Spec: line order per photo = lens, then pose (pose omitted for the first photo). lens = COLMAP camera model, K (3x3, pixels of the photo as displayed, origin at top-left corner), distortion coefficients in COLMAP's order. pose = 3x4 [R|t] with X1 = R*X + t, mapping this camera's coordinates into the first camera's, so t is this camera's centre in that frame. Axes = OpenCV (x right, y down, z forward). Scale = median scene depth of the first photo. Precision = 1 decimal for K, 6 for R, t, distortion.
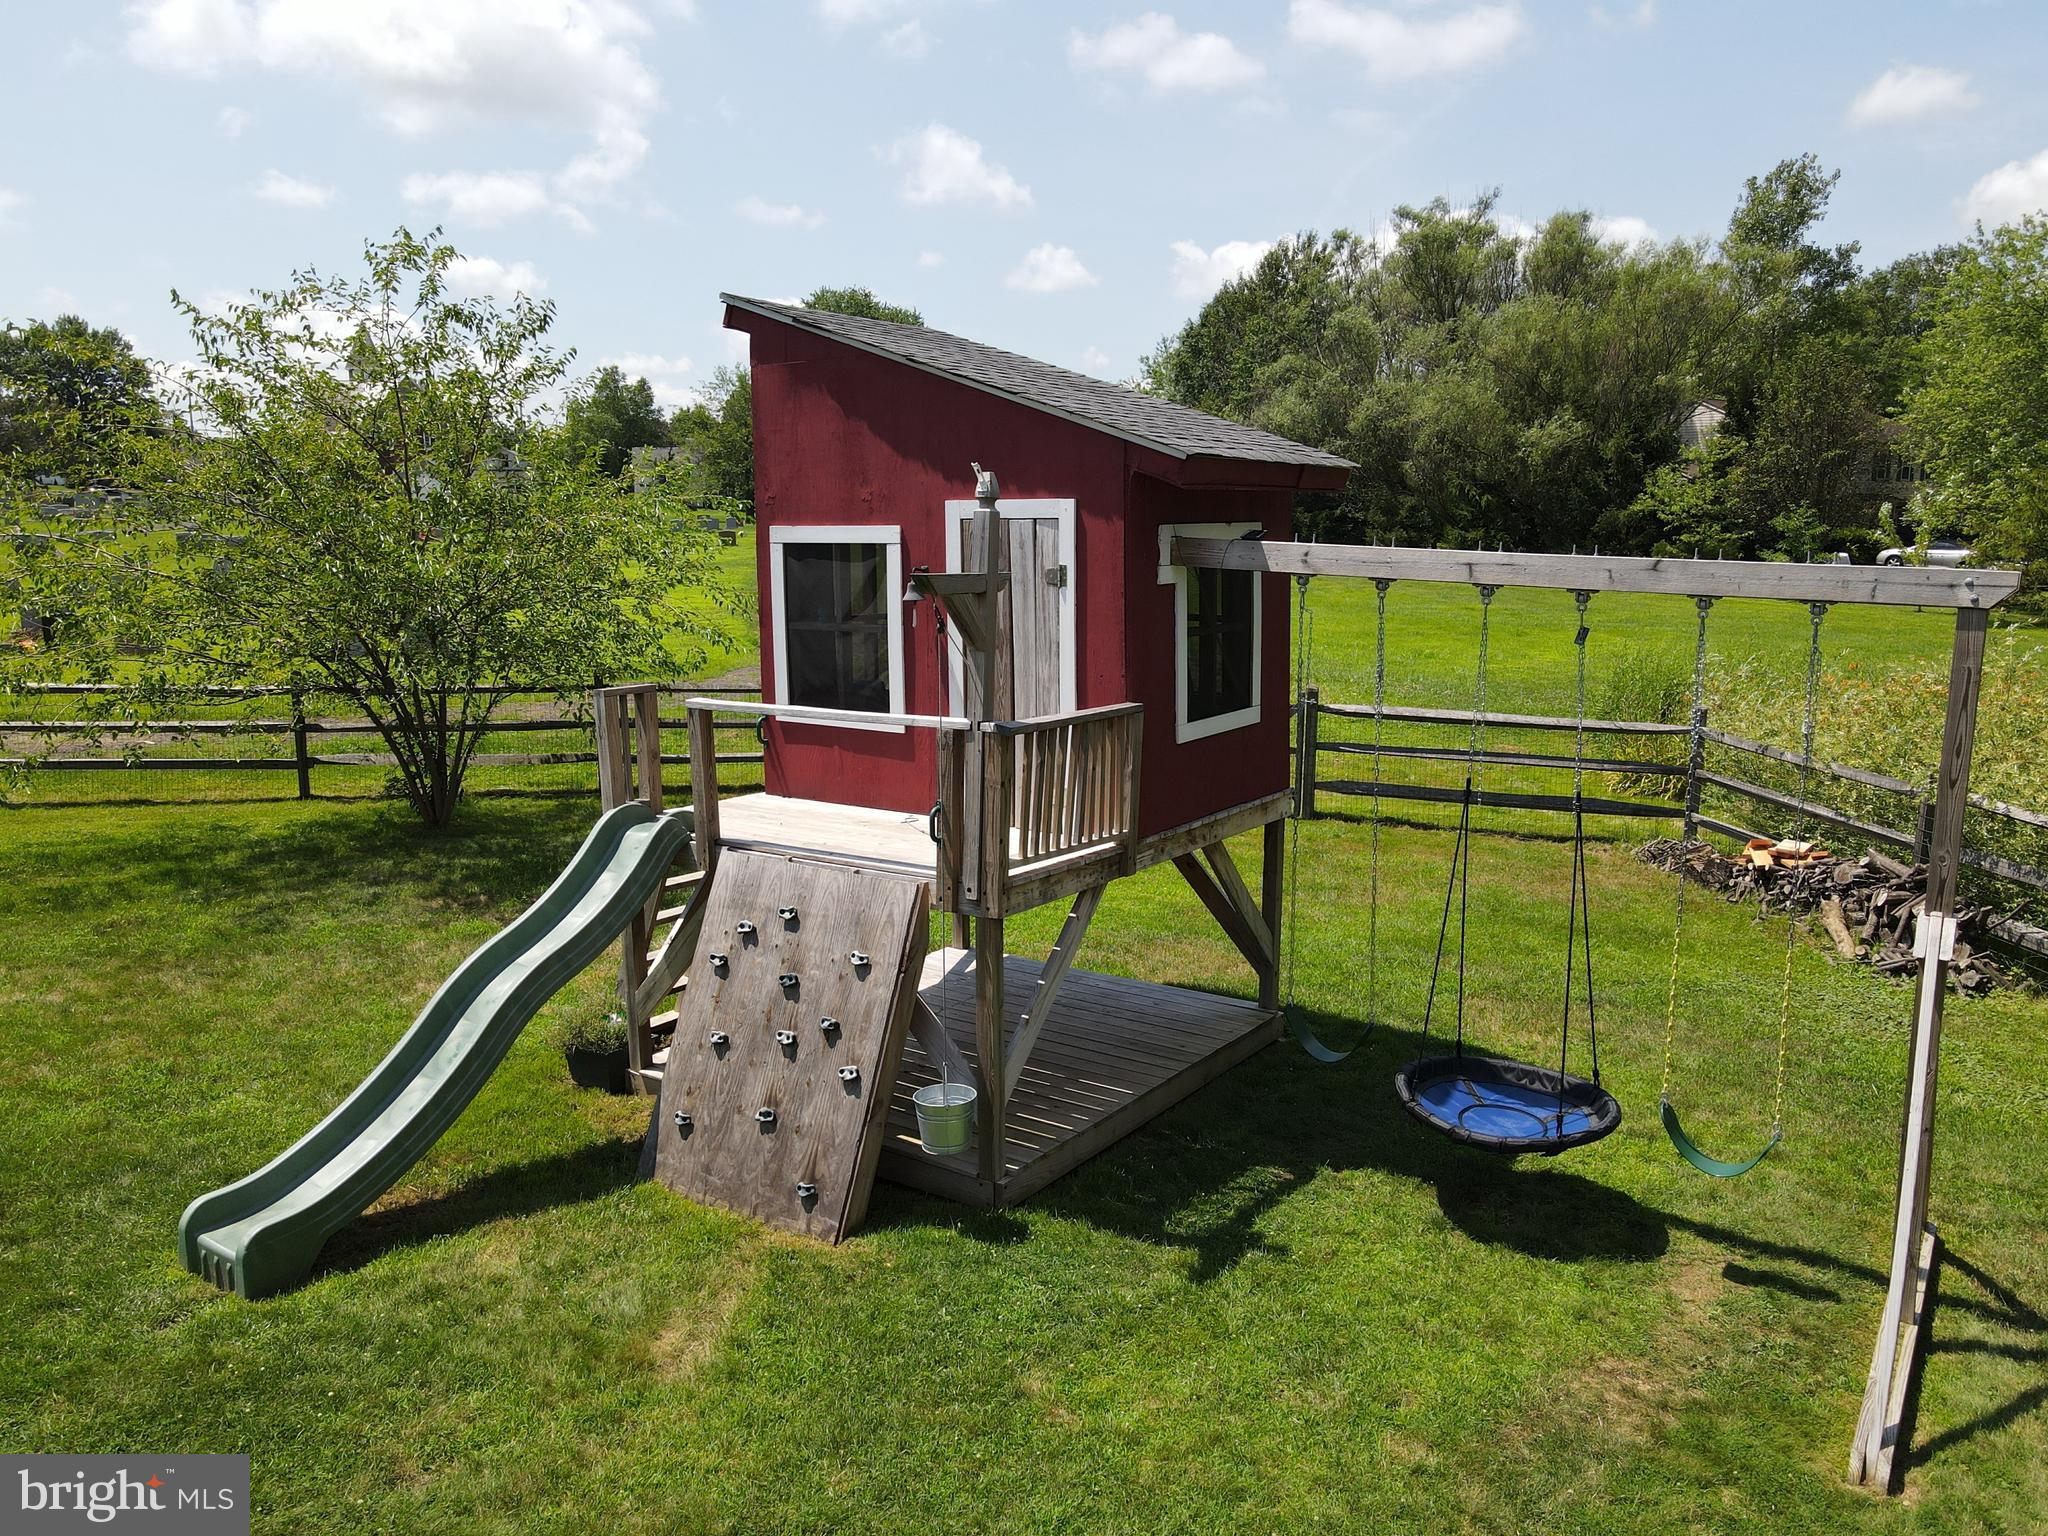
lens RADIAL K [[1706.2, 0, 1024.0], [0, 1706.2, 768.0], [0, 0, 1]] dist [-0.001392, 0.008420]
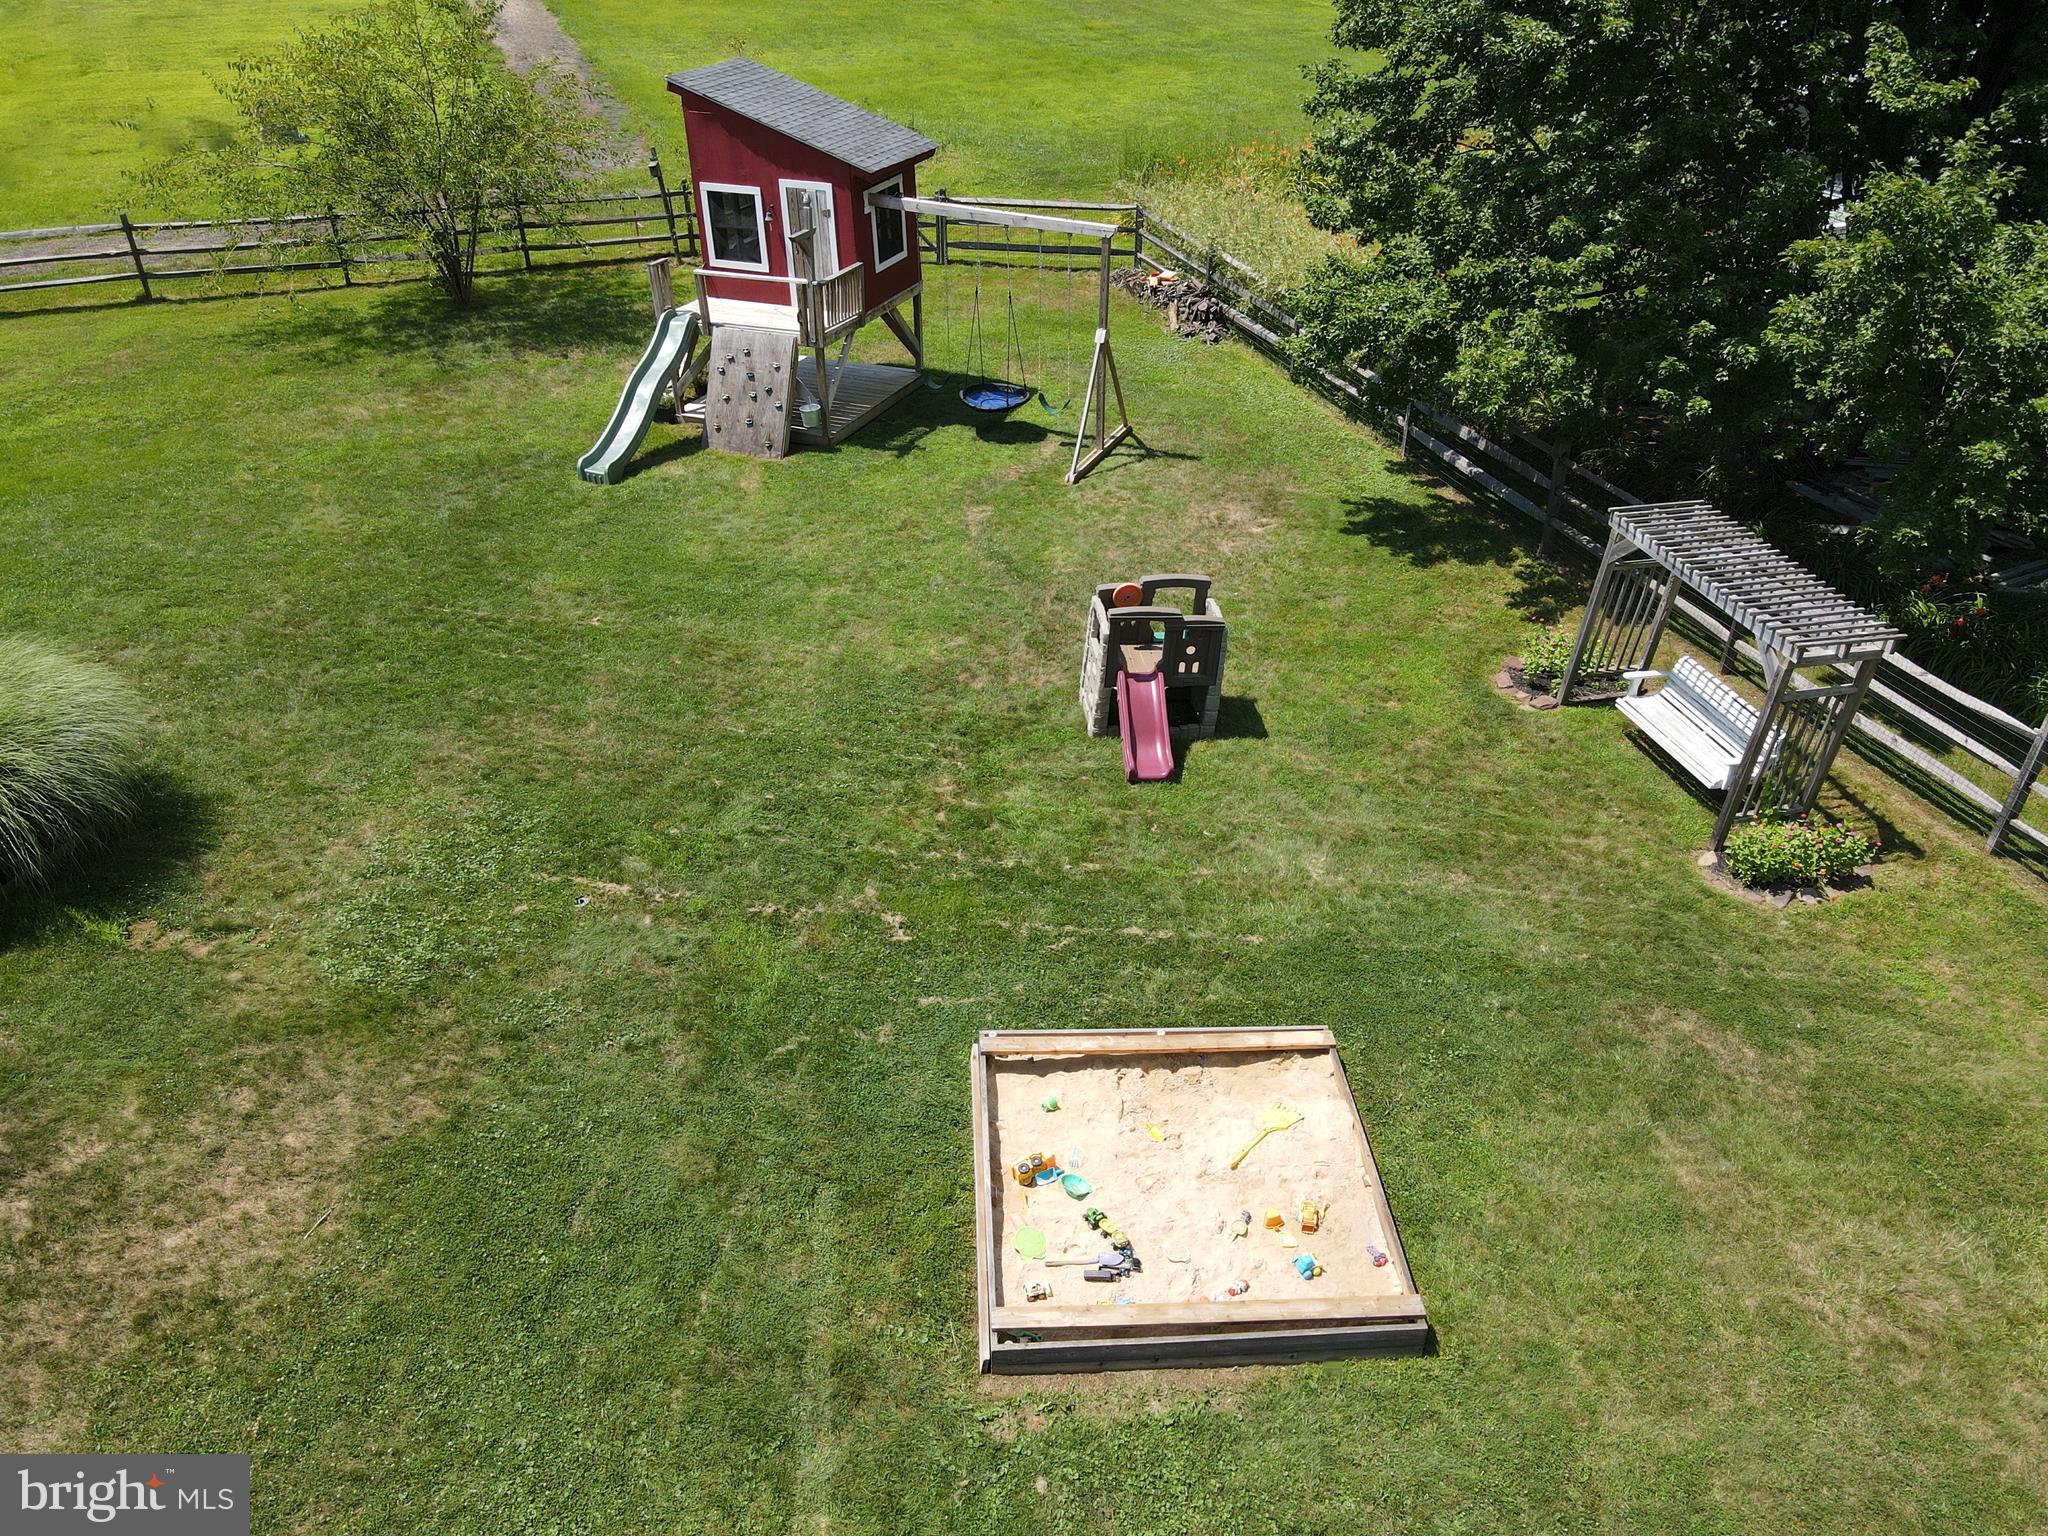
lens RADIAL K [[1706.2, 0, 1024.0], [0, 1706.2, 768.0], [0, 0, 1]] dist [-0.001392, 0.008420]
pose [[0.982234, -0.110833, 0.151434, -0.191900], [0.049475, 0.931353, 0.360740, -0.271604], [-0.181020, -0.346839, 0.920290, -1.956232]]
